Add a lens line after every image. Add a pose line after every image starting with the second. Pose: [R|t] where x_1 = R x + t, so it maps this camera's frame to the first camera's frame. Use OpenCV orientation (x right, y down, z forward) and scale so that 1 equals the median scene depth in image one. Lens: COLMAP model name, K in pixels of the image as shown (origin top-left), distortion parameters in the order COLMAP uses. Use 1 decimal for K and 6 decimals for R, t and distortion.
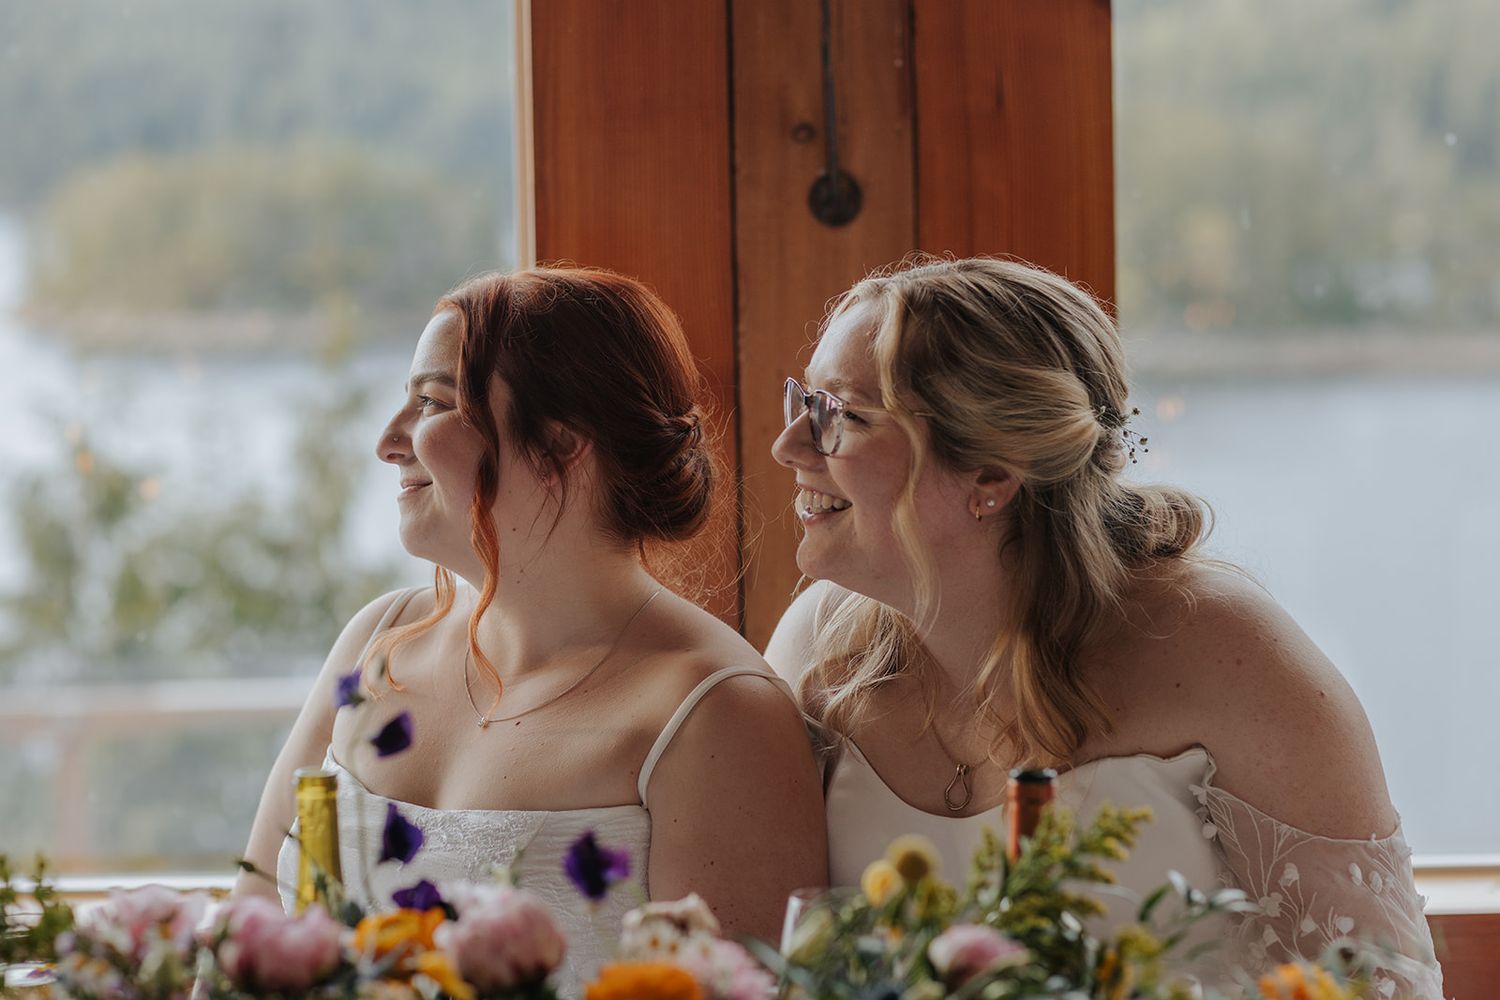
lens RADIAL K [[3829.3, 0, 747.0], [0, 3829.3, 501.3], [0, 0, 1]] dist [0.114326, 0.000000]
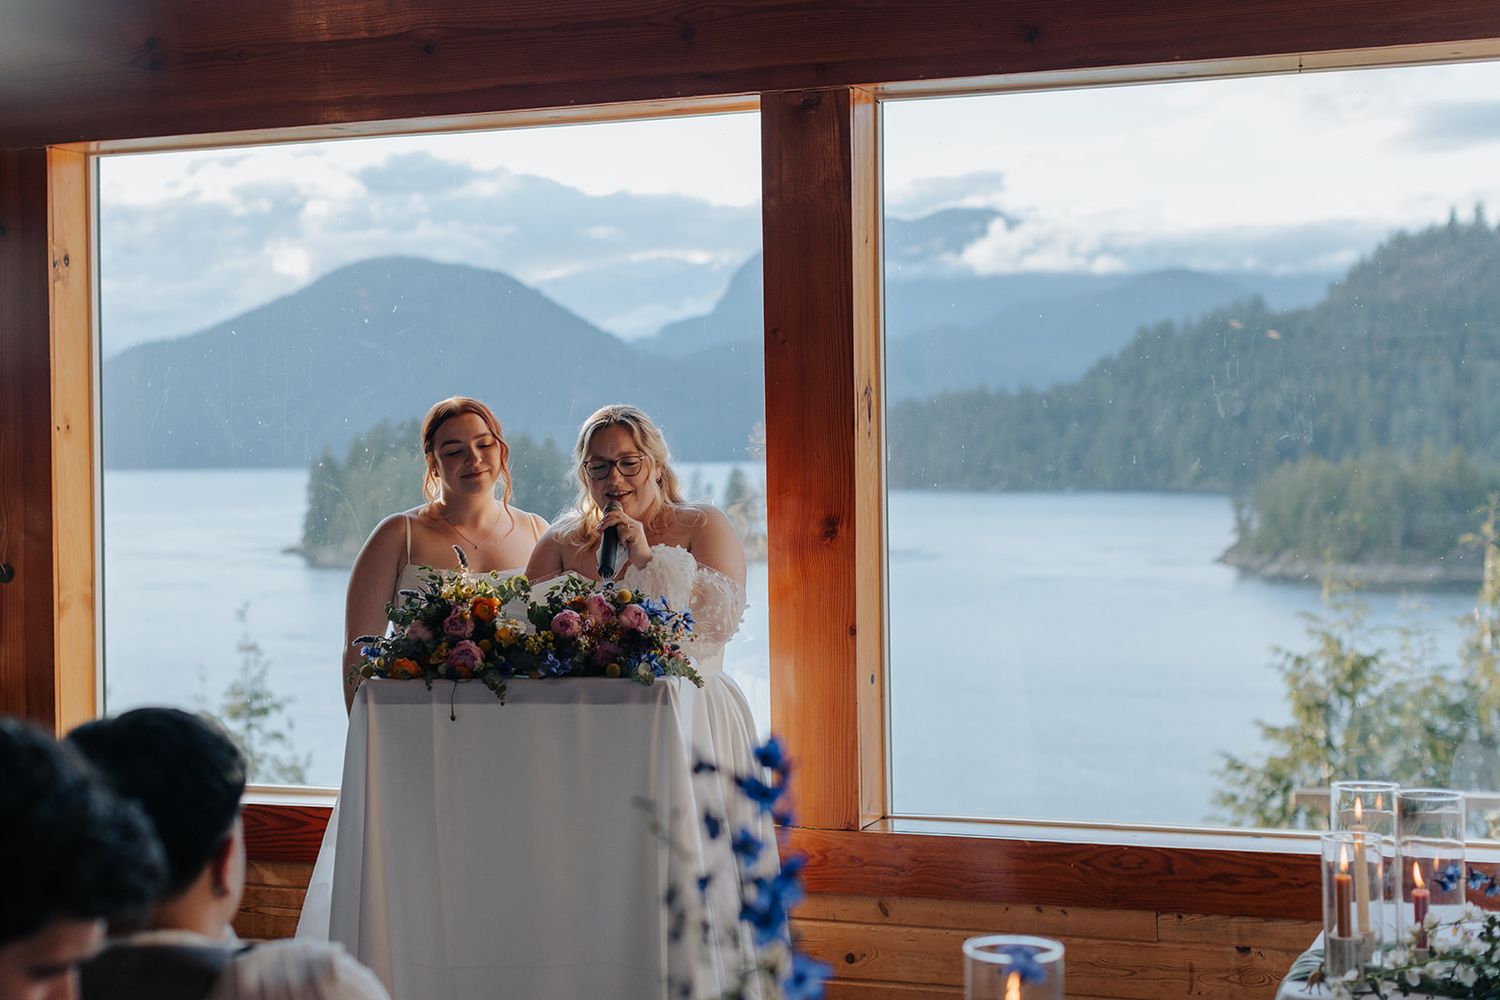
lens RADIAL K [[2460.5, 0, 681.6], [0, 2460.5, 434.0], [0, 0, 1]] dist [0.039509, 0.000000]
pose [[0.919842, 0.002436, -0.392281, -0.104448], [-0.040932, 0.995118, -0.089800, 0.020552], [0.390147, 0.098658, 0.915452, -0.586228]]
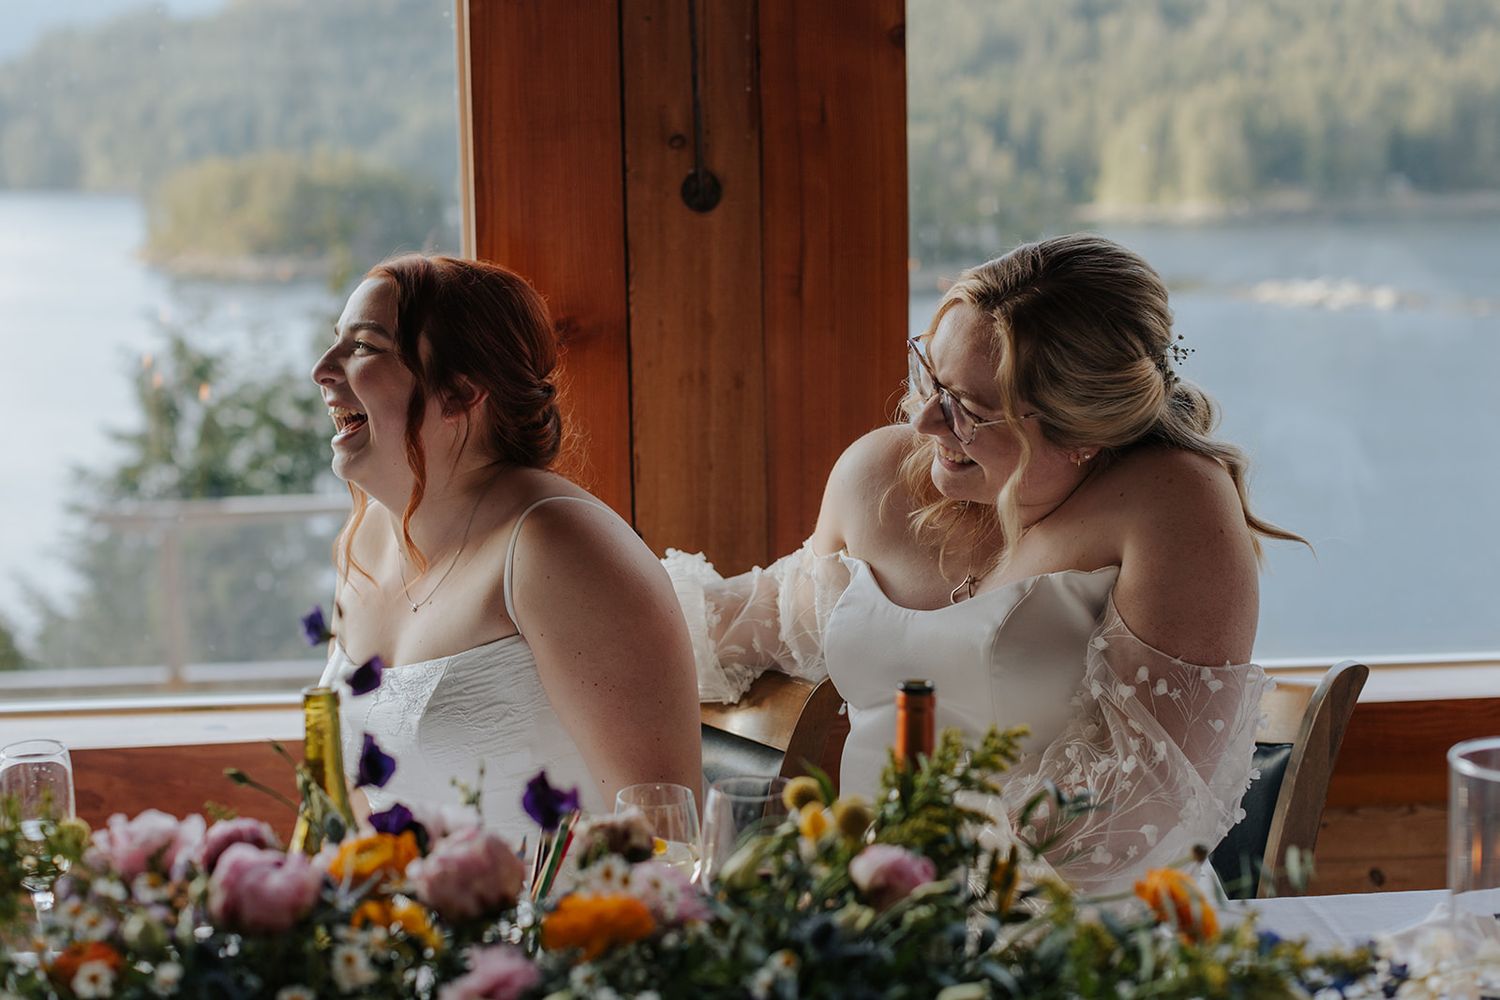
lens RADIAL K [[2316.5, 0, 769.7], [0, 2316.5, 463.0], [0, 0, 1]] dist [0.059637, 0.000000]
pose [[0.997118, -0.010309, 0.075162, -0.015216], [0.007221, 0.999123, 0.041246, -0.017591], [-0.075522, -0.040585, 0.996318, 0.191233]]
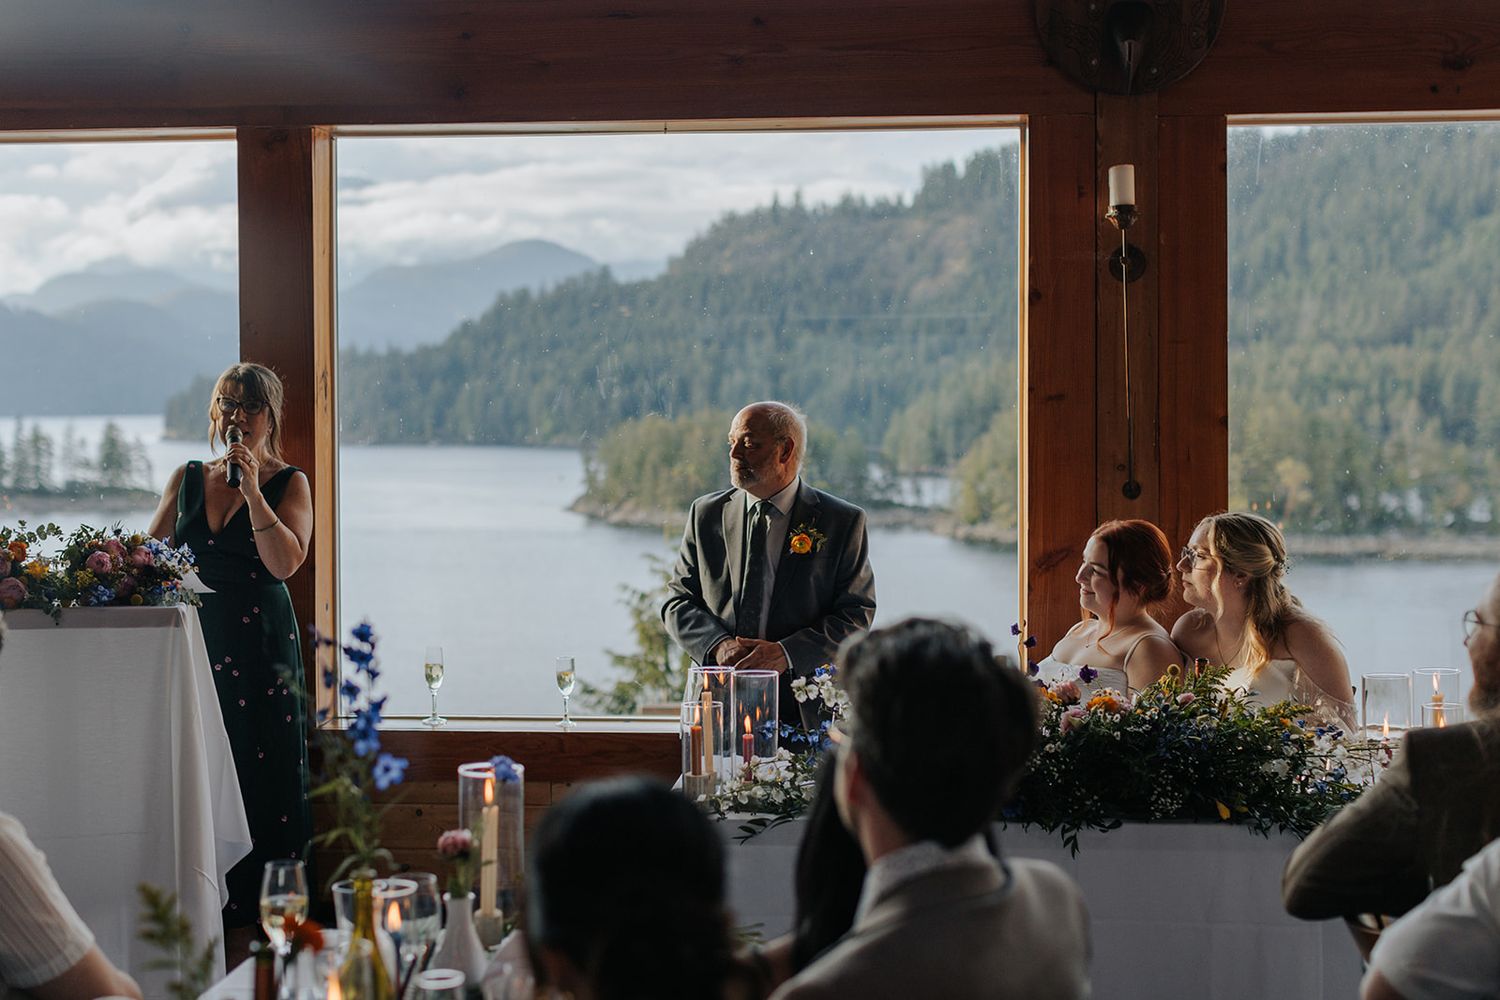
lens RADIAL K [[2316.5, 0, 759.1], [0, 2316.5, 495.2], [0, 0, 1]] dist [0.059637, 0.000000]
pose [[0.994221, 0.017790, -0.105866, -0.077064], [-0.023677, 0.998227, -0.054611, 0.033726], [0.104707, 0.056802, 0.992880, -0.862991]]
